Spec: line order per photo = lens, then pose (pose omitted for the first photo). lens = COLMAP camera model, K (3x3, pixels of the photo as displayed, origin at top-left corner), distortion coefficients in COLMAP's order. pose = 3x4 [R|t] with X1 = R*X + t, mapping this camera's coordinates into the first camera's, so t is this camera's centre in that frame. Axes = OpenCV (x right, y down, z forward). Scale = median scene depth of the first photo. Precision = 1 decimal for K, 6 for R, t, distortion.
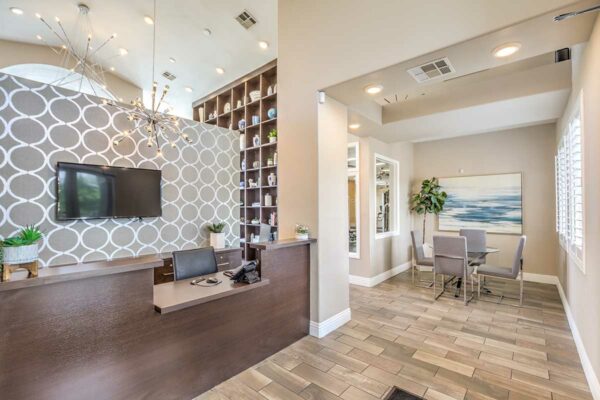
lens RADIAL K [[276.4, 0, 298.2], [0, 276.4, 202.7], [0, 0, 1]] dist [-0.020010, 0.002513]
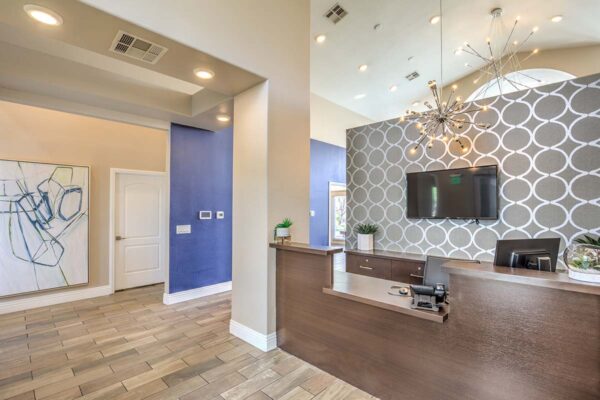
lens RADIAL K [[276.4, 0, 298.5], [0, 276.4, 202.8], [0, 0, 1]] dist [-0.020010, 0.002513]
pose [[-0.058352, -0.018134, -0.998131, 0.390377], [0.013161, 0.999734, -0.018932, 0.007526], [0.998209, -0.014241, -0.058098, 0.468996]]
